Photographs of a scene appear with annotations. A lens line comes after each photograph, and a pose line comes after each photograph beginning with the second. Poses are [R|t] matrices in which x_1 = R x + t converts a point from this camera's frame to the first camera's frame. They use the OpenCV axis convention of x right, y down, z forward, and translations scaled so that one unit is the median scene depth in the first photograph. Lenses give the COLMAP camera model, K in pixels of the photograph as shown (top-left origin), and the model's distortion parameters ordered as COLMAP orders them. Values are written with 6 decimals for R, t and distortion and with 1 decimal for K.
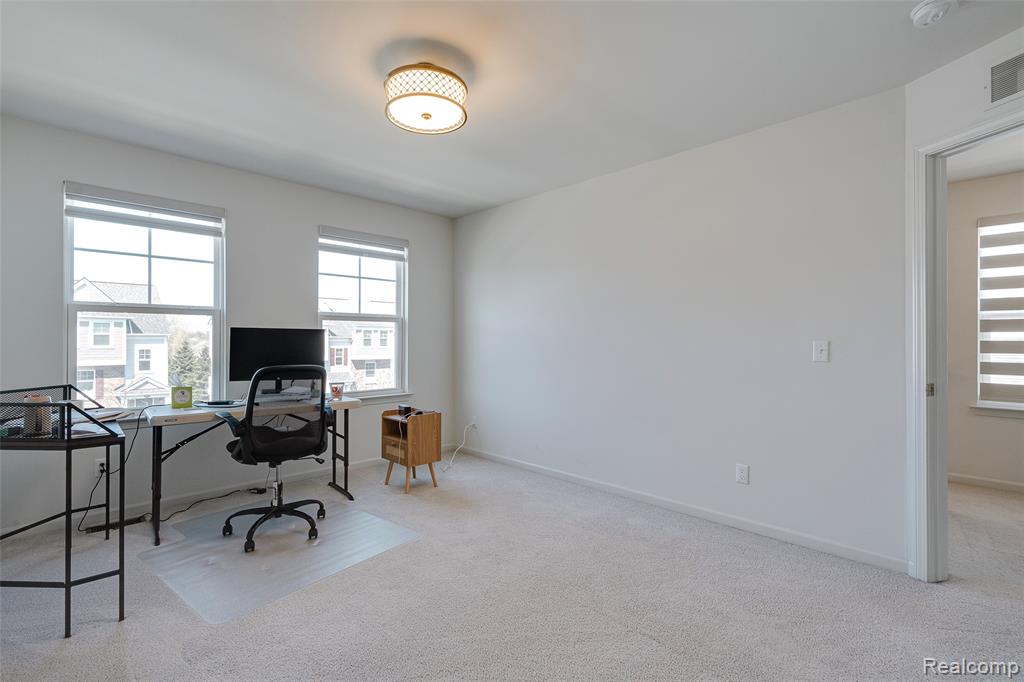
lens RADIAL K [[469.0, 0, 508.1], [0, 469.0, 342.1], [0, 0, 1]] dist [0.005299, 0.002020]
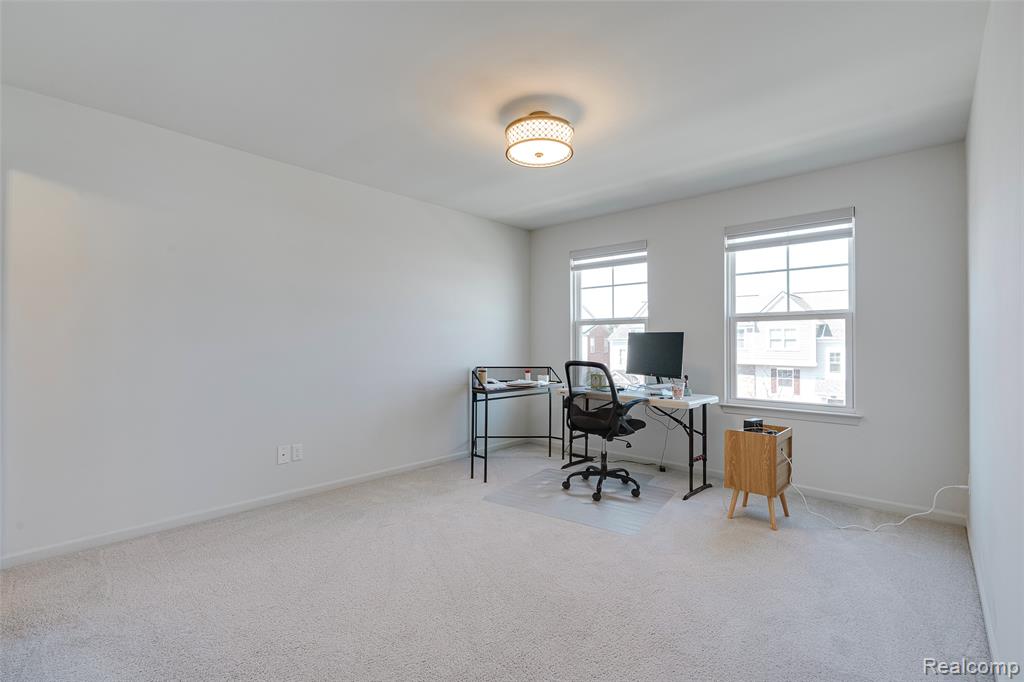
lens RADIAL K [[469.0, 0, 528.6], [0, 469.0, 351.5], [0, 0, 1]] dist [0.005299, 0.002020]
pose [[0.076860, 0.015710, -0.996918, 0.625723], [-0.008149, 0.999852, 0.015128, 0.003435], [0.997009, 0.006961, 0.076977, 0.562314]]
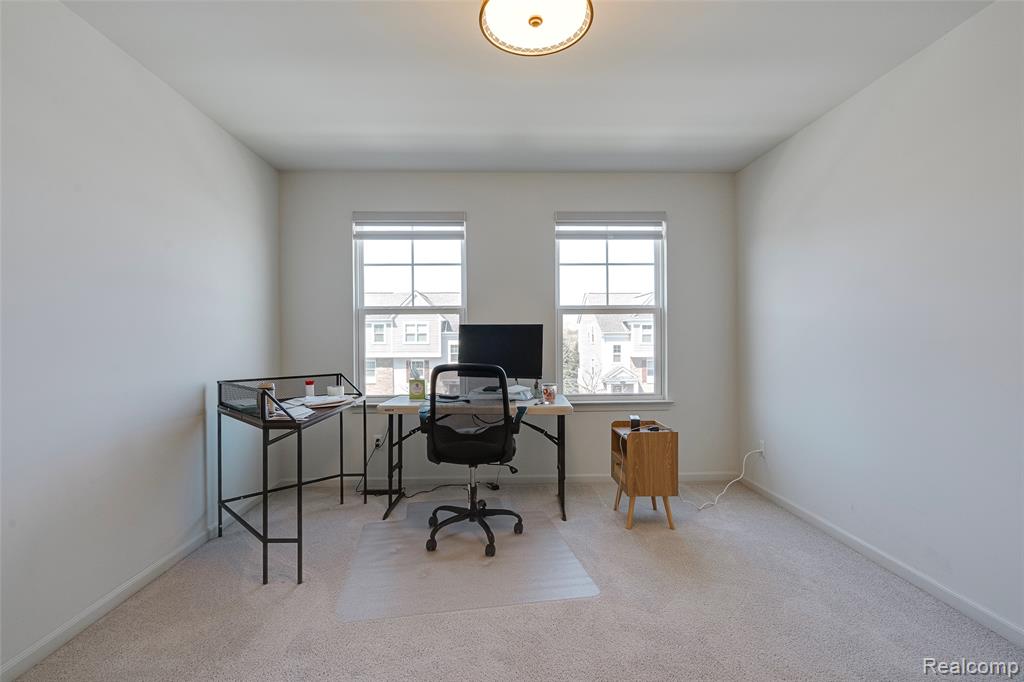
lens RADIAL K [[470.1, 0, 511.3], [0, 470.1, 340.6], [0, 0, 1]] dist [-0.003048, 0.002368]
pose [[0.734413, -0.002576, -0.678698, 0.179539], [0.005701, 0.999981, 0.002373, 0.001815], [0.678679, -0.005612, 0.734414, 0.285627]]
